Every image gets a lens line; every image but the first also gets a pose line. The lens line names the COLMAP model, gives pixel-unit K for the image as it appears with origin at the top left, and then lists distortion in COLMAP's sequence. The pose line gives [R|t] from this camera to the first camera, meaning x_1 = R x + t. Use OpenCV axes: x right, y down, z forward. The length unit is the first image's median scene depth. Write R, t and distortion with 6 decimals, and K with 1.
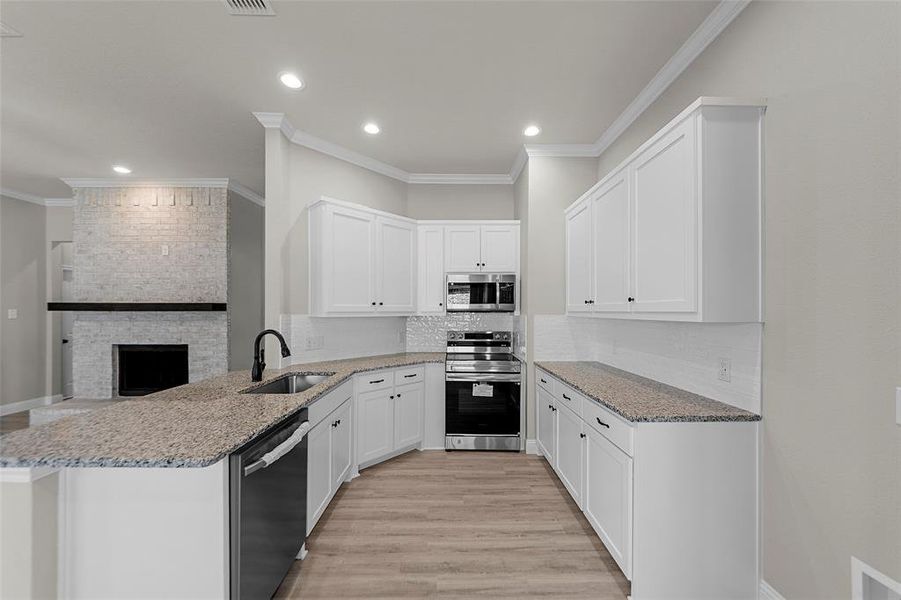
lens RADIAL K [[323.0, 0, 452.2], [0, 323.0, 311.5], [0, 0, 1]] dist [0.000160, -0.000242]
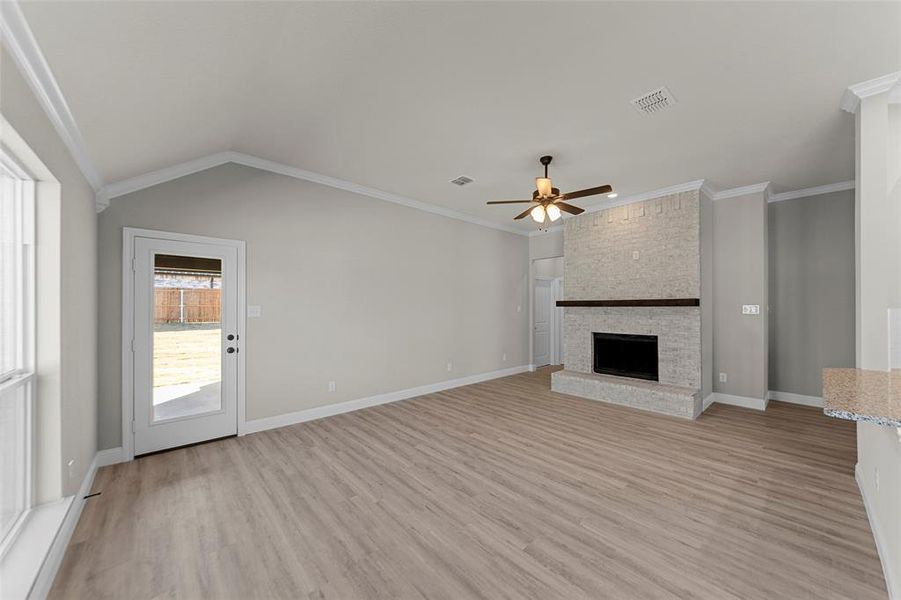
lens RADIAL K [[323.0, 0, 451.2], [0, 323.0, 306.2], [0, 0, 1]] dist [0.000160, -0.000242]
pose [[0.657005, -0.005249, -0.753868, -0.504992], [-0.001743, 0.999963, -0.008481, 0.009784], [0.753884, 0.006886, 0.656971, -0.335045]]
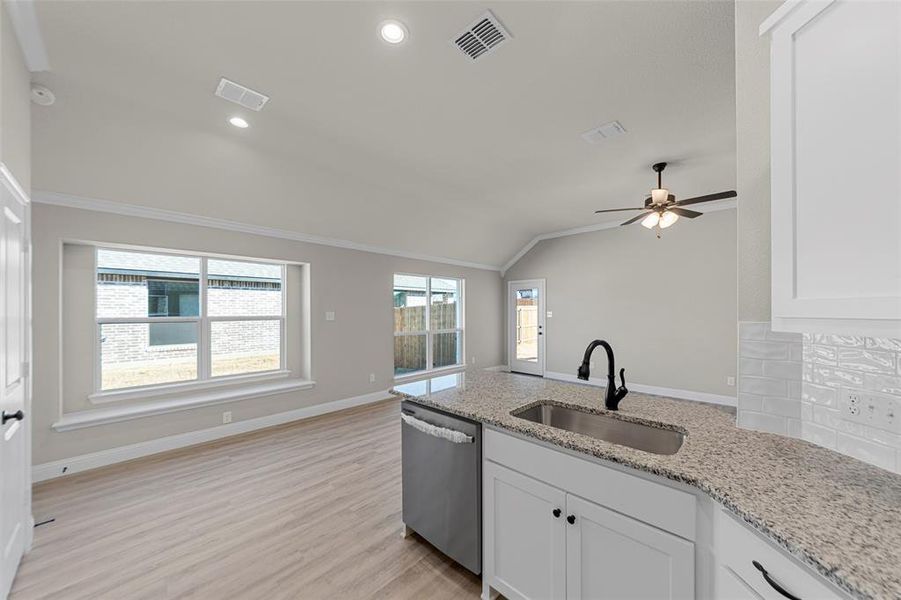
lens RADIAL K [[323.0, 0, 446.9], [0, 323.0, 309.3], [0, 0, 1]] dist [0.000160, -0.000242]
pose [[-0.702880, -0.002729, -0.711304, 0.120457], [-0.002781, 0.999996, -0.001089, -0.007980], [0.711303, 0.001213, -0.702884, 0.794607]]
